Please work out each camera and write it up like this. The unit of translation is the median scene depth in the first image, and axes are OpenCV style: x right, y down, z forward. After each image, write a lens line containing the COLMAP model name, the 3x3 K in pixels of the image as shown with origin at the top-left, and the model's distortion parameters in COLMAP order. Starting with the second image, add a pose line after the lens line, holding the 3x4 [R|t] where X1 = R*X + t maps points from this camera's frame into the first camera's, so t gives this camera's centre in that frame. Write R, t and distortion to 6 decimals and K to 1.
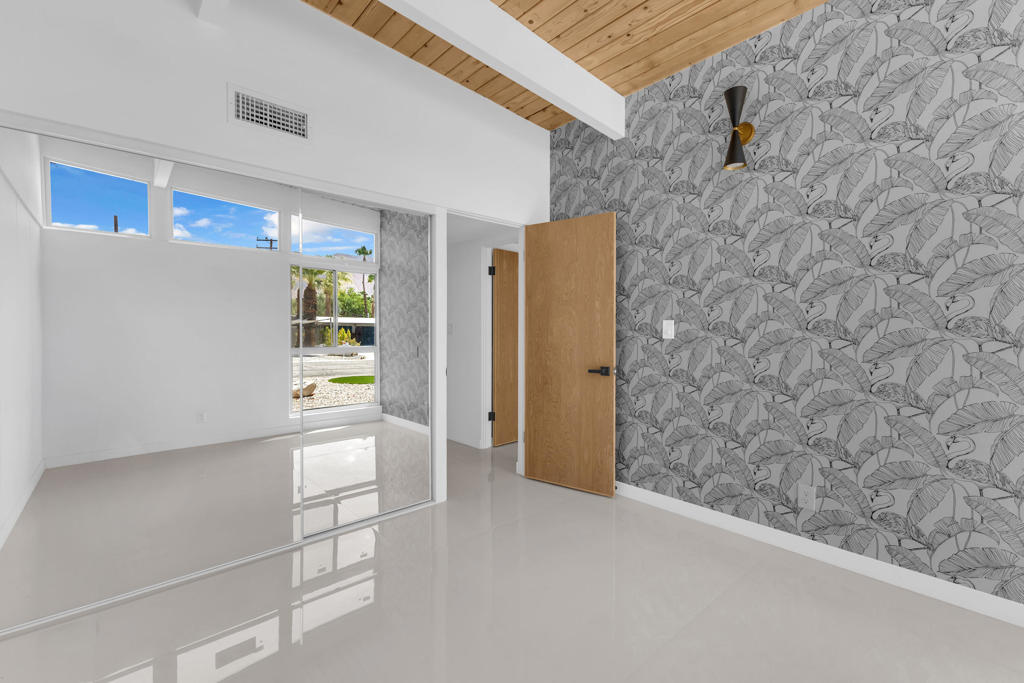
lens RADIAL K [[424.9, 0, 513.8], [0, 424.9, 335.2], [0, 0, 1]] dist [0.000606, 0.000154]
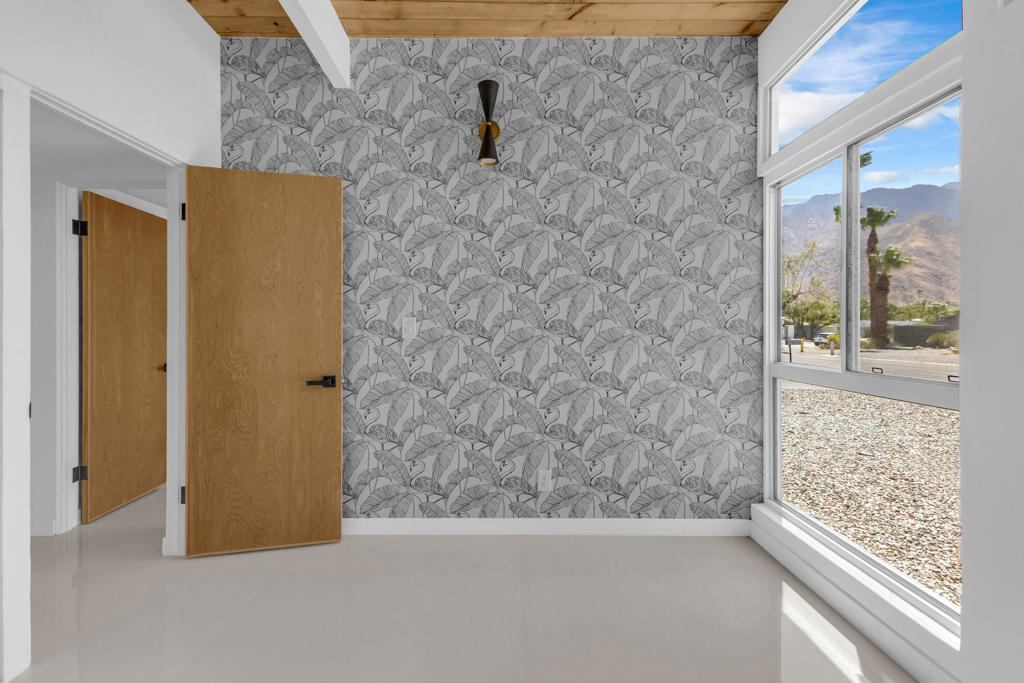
lens RADIAL K [[457.1, 0, 516.0], [0, 457.1, 334.8], [0, 0, 1]] dist [0.004080, 0.000239]
pose [[0.676370, -0.007644, 0.736522, -0.175826], [0.007061, 0.999967, 0.003895, -0.001215], [-0.736528, 0.002566, 0.676402, 0.192114]]
